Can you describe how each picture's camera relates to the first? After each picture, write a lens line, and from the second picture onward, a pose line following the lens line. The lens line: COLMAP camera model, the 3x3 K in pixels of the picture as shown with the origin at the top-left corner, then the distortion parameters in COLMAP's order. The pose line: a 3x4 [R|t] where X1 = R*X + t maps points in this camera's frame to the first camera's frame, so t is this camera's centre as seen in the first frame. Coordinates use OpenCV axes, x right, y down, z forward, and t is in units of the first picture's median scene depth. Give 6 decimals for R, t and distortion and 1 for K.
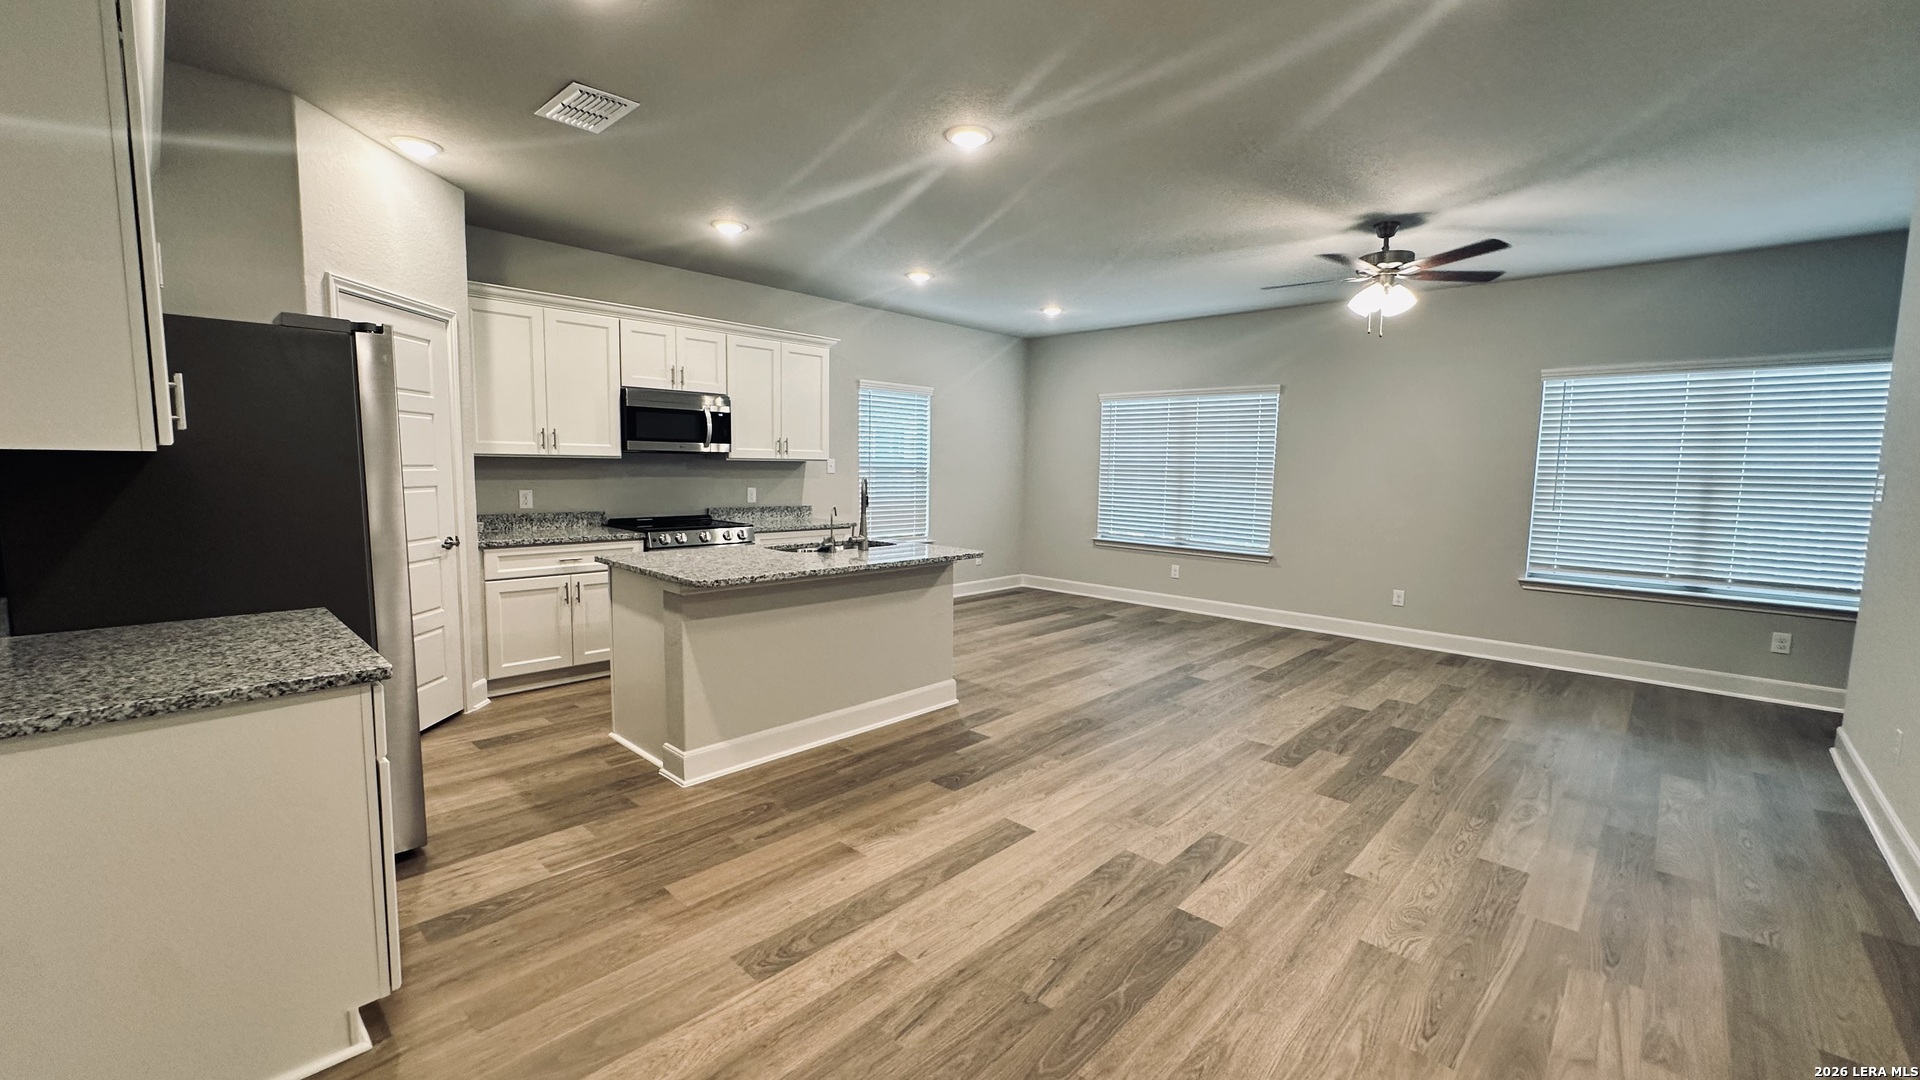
lens RADIAL K [[766.9, 0, 961.6], [0, 766.9, 541.7], [0, 0, 1]] dist [-0.000498, 0.000087]
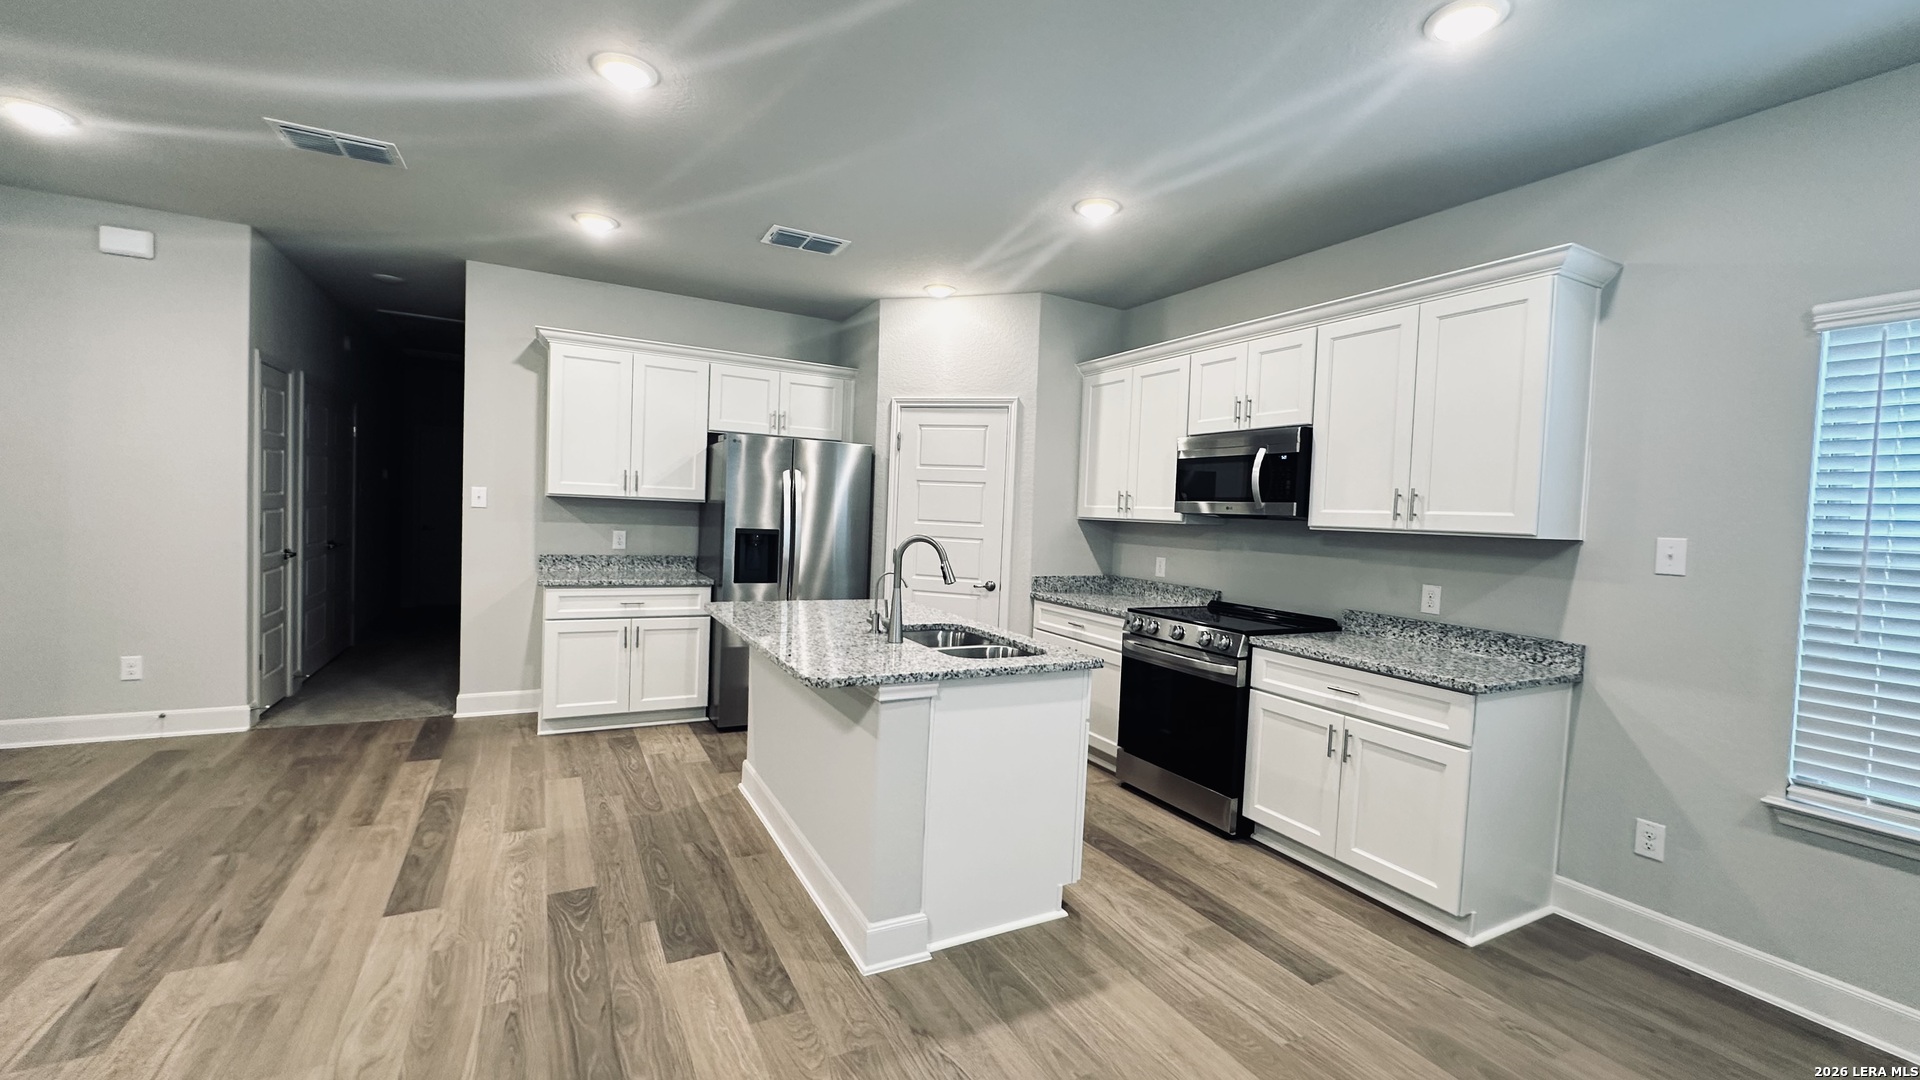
lens RADIAL K [[766.9, 0, 961.6], [0, 766.9, 541.7], [0, 0, 1]] dist [-0.000498, 0.000087]
pose [[-0.309535, 0.004087, -0.950879, 0.552884], [-0.144616, 0.988156, 0.051323, -0.133683], [0.939827, 0.153398, -0.305277, 1.409993]]
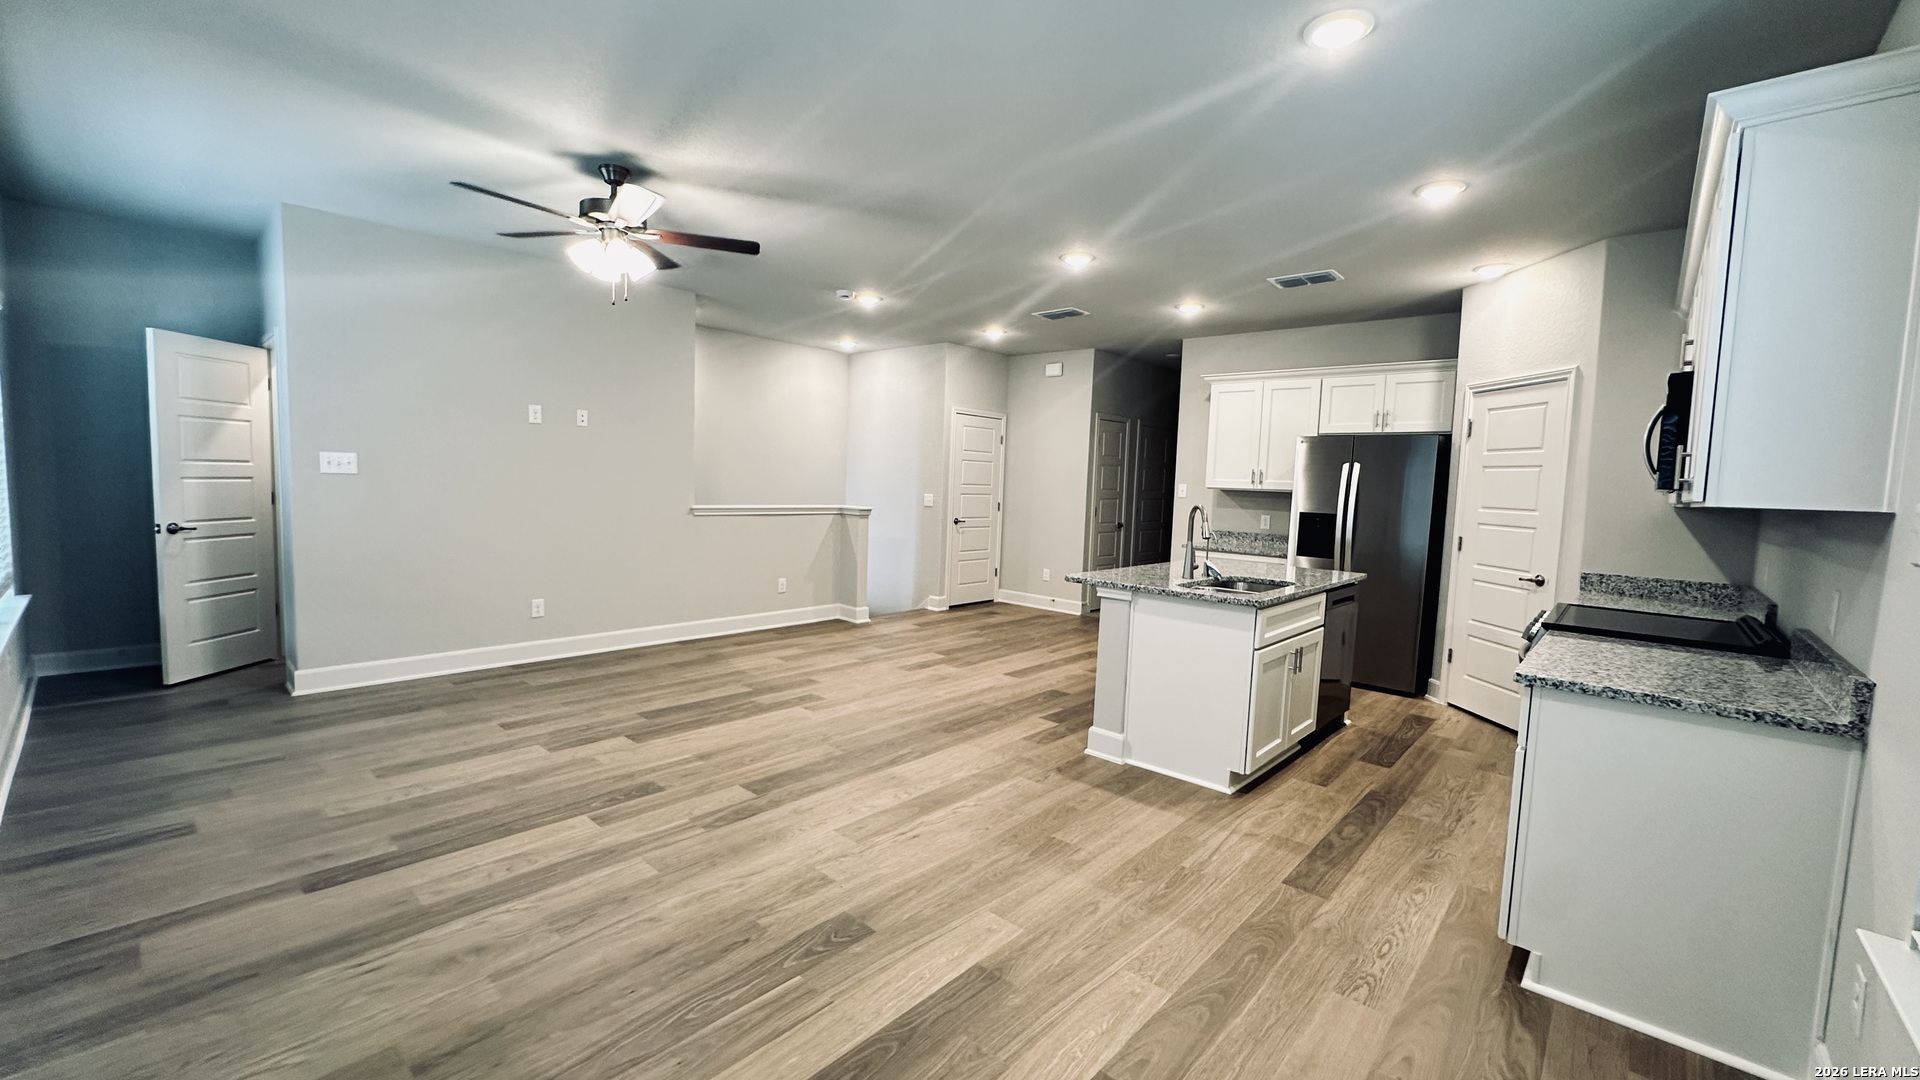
lens RADIAL K [[766.9, 0, 961.6], [0, 766.9, 541.7], [0, 0, 1]] dist [-0.000498, 0.000087]
pose [[-0.998109, -0.052475, -0.032024, 0.215760], [-0.057398, 0.982037, 0.179748, -0.217658], [0.022016, 0.181246, -0.983191, 2.194208]]
